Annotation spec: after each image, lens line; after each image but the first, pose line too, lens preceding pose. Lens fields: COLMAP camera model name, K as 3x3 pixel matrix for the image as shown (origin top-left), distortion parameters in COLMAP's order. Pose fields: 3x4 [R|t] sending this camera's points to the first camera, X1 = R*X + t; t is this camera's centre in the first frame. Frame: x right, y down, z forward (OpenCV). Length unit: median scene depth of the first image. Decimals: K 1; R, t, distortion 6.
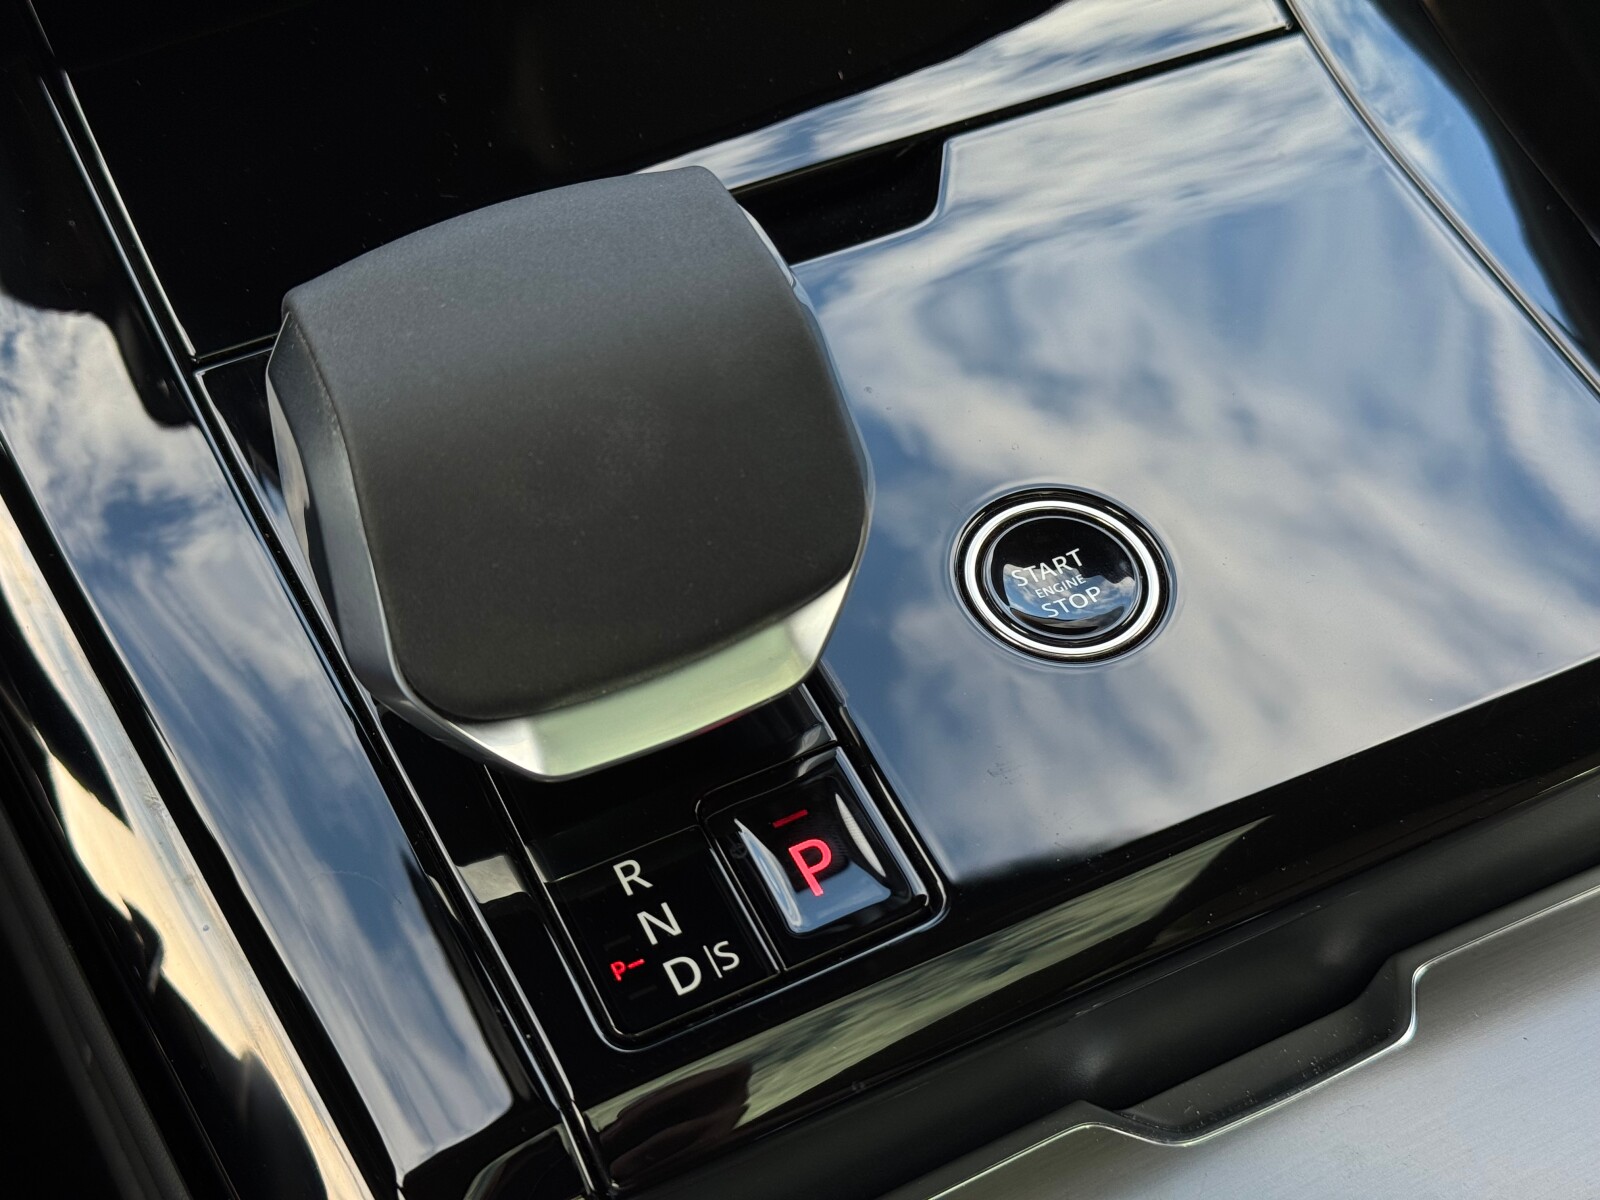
lens RADIAL K [[2216.6, 0, 760.1], [0, 2216.6, 575.9], [0, 0, 1]] dist [0.046340, 0.000000]
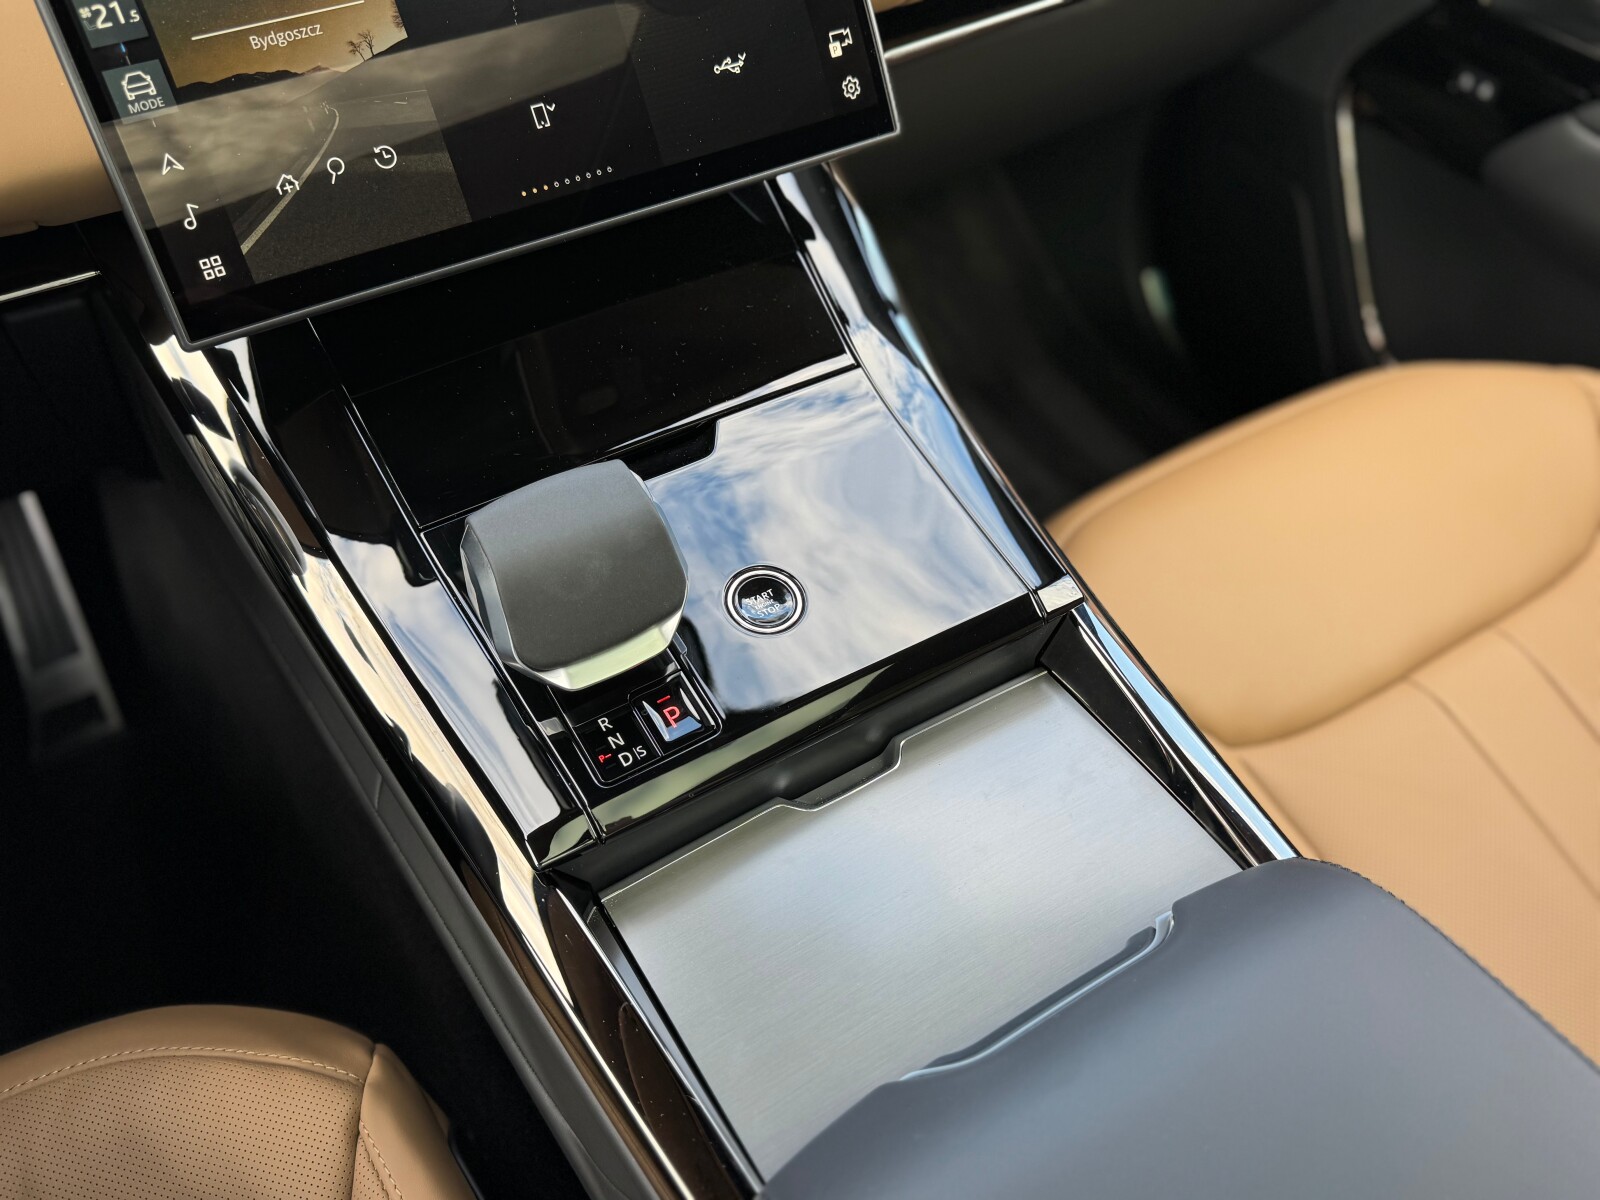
lens RADIAL K [[1399.3, 0, 792.4], [0, 1399.3, 600.8], [0, 0, 1]] dist [0.033574, -0.015644]
pose [[0.995541, -0.042871, 0.084022, 0.031069], [0.036233, 0.996216, 0.078995, -0.135054], [-0.087091, -0.075599, 0.993328, -0.675682]]
